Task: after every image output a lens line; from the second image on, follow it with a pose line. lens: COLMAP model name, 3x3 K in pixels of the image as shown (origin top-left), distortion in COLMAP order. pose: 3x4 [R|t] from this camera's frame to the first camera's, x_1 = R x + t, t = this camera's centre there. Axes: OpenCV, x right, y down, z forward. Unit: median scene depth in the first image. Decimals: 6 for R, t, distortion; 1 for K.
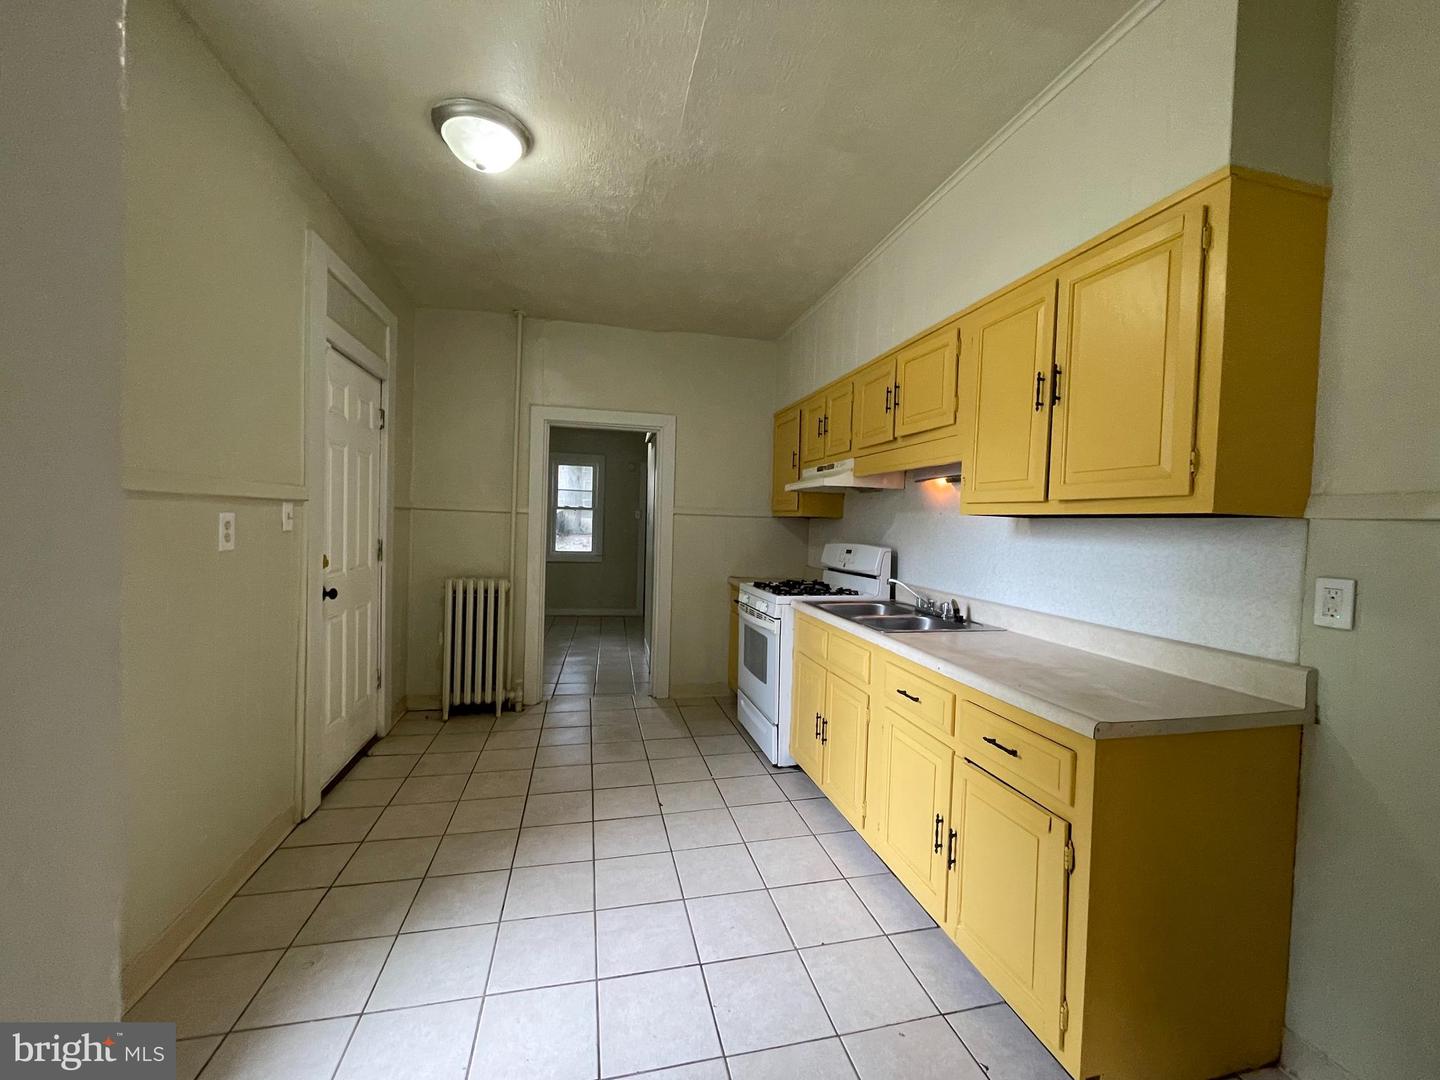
lens RADIAL K [[587.5, 0, 727.5], [0, 587.5, 538.7], [0, 0, 1]] dist [0.001572, -0.000070]
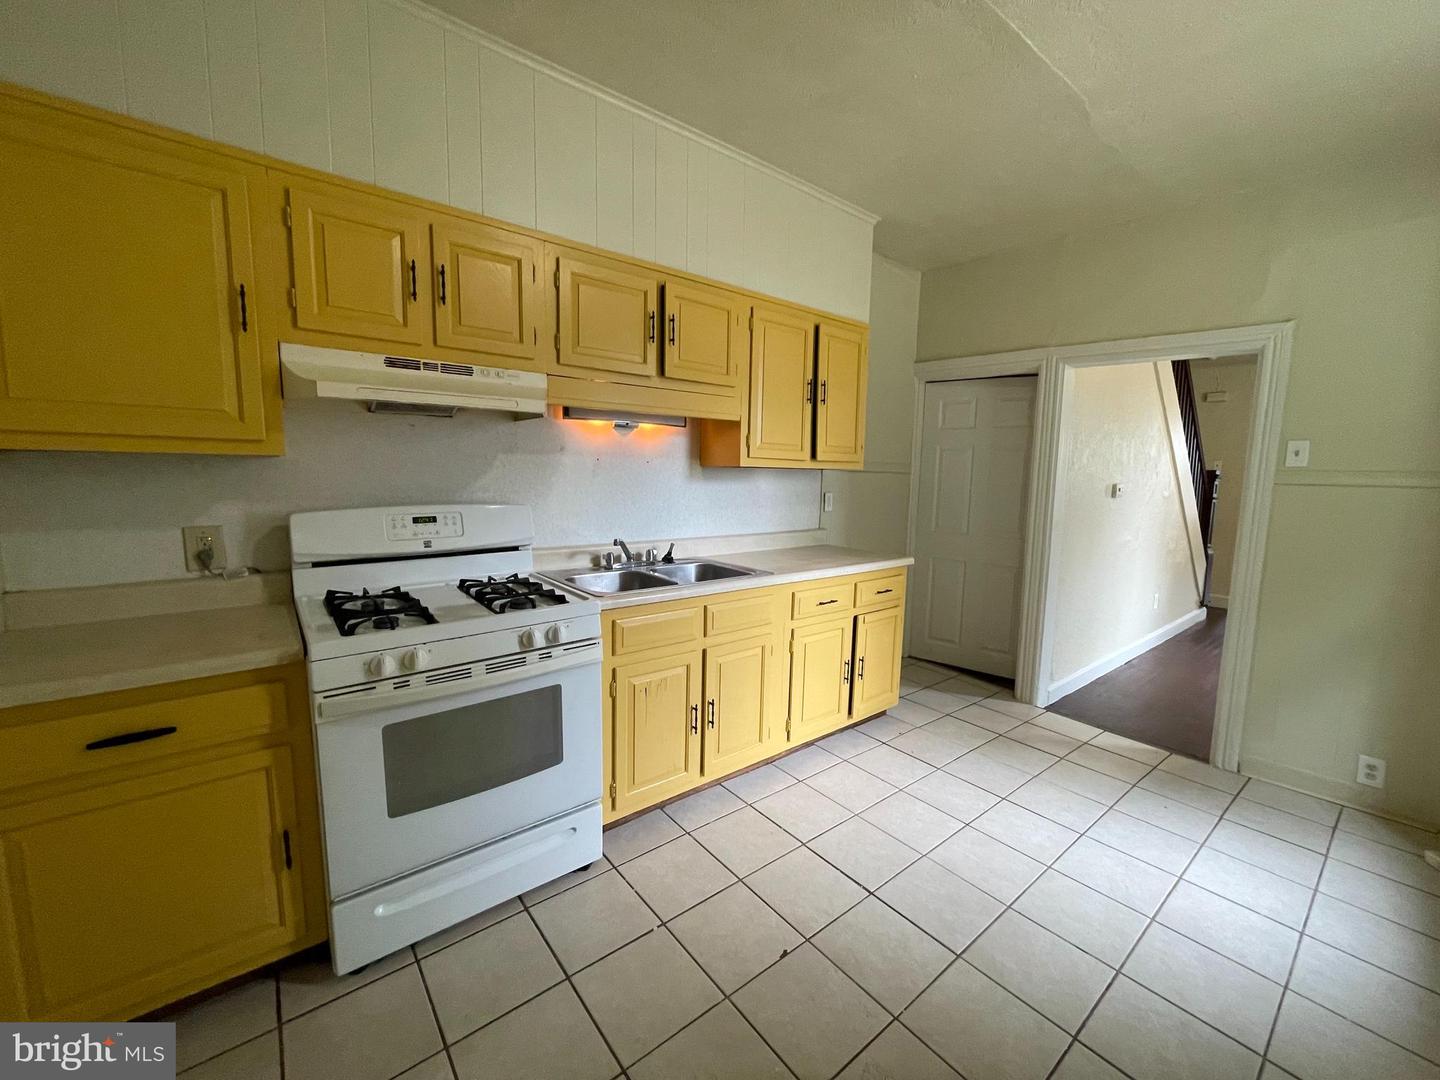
lens RADIAL K [[587.5, 0, 723.5], [0, 587.5, 536.1], [0, 0, 1]] dist [0.001572, -0.000070]
pose [[-0.444517, -0.128098, 0.886564, -0.686197], [0.001482, 0.989616, 0.143731, -0.070367], [-0.895769, 0.065205, -0.439712, 1.568553]]
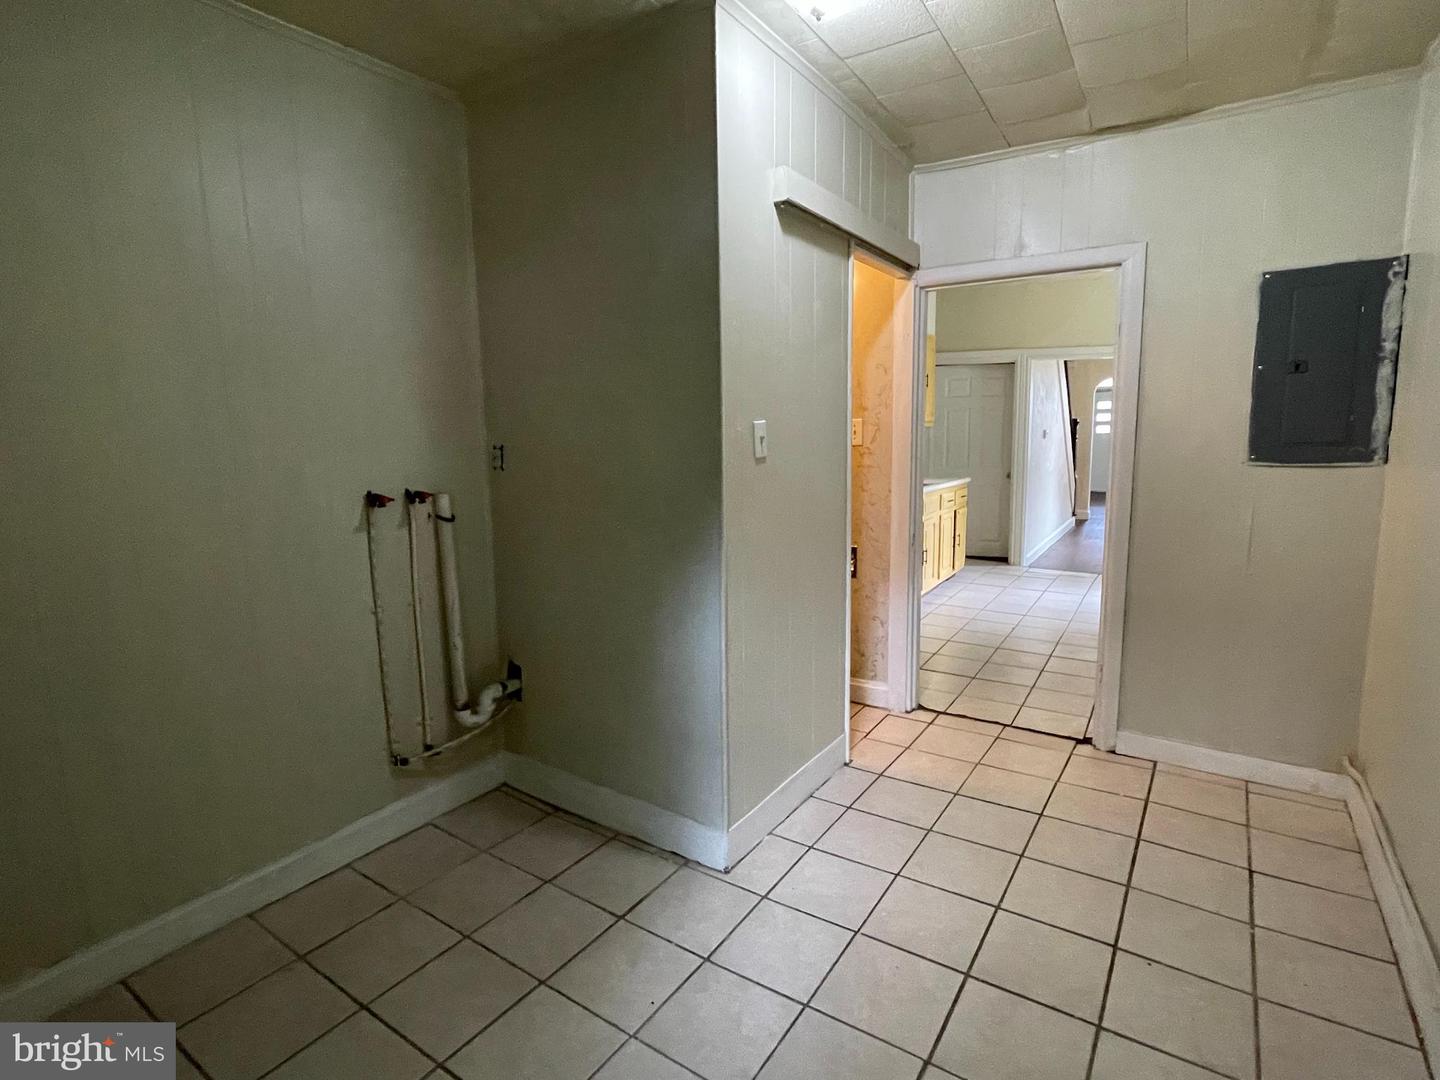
lens RADIAL K [[717.4, 0, 723.0], [0, 717.4, 537.1], [0, 0, 1]] dist [-0.001914, -0.000062]
pose [[-0.697001, -0.109358, 0.708682, -1.080117], [0.030685, 0.982848, 0.181845, -0.145572], [-0.716413, 0.148492, -0.681691, 3.507809]]
